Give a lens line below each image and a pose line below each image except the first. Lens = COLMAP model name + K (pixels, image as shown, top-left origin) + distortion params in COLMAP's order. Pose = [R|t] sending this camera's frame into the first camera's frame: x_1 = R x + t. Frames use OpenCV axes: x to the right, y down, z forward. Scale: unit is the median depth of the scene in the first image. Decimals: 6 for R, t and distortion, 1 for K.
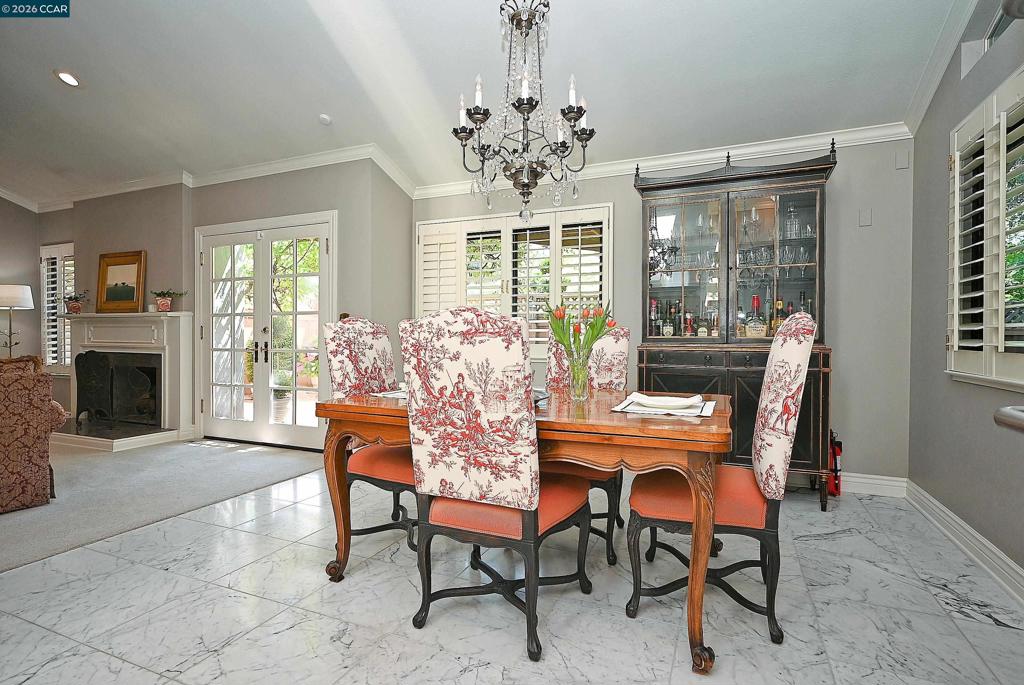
lens RADIAL K [[507.1, 0, 512.0], [0, 507.1, 342.5], [0, 0, 1]] dist [-0.006953, 0.005641]
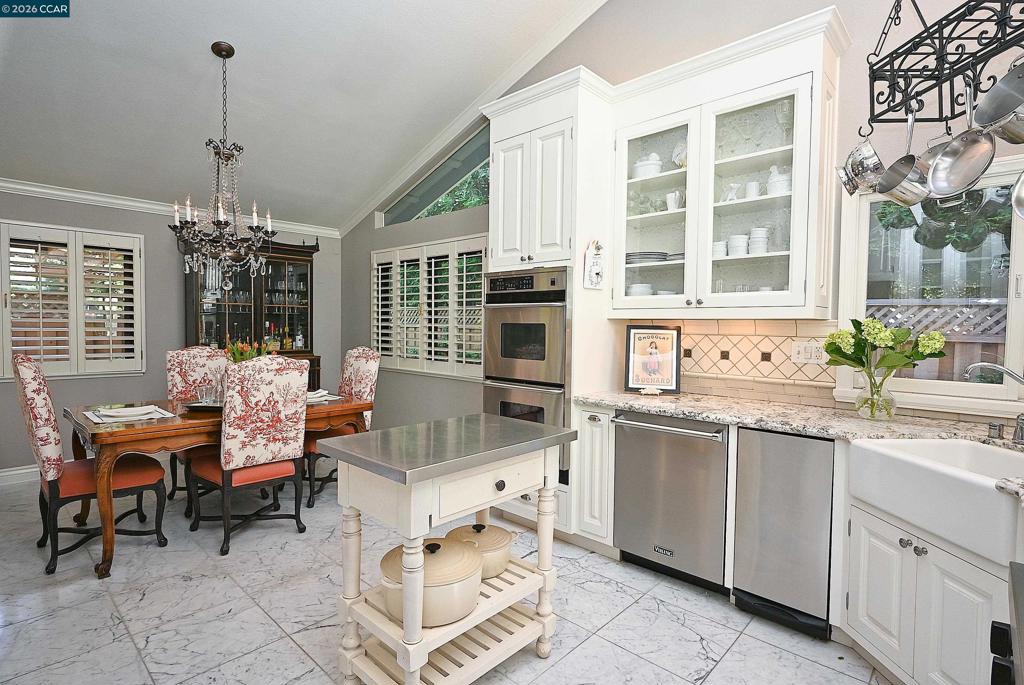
lens RADIAL K [[507.1, 0, 512.0], [0, 507.1, 342.5], [0, 0, 1]] dist [-0.006953, 0.005641]
pose [[0.340564, -0.028852, 0.939779, -1.449318], [0.002333, 0.999552, 0.029841, -0.160625], [-0.940219, -0.007971, 0.340478, -0.411872]]
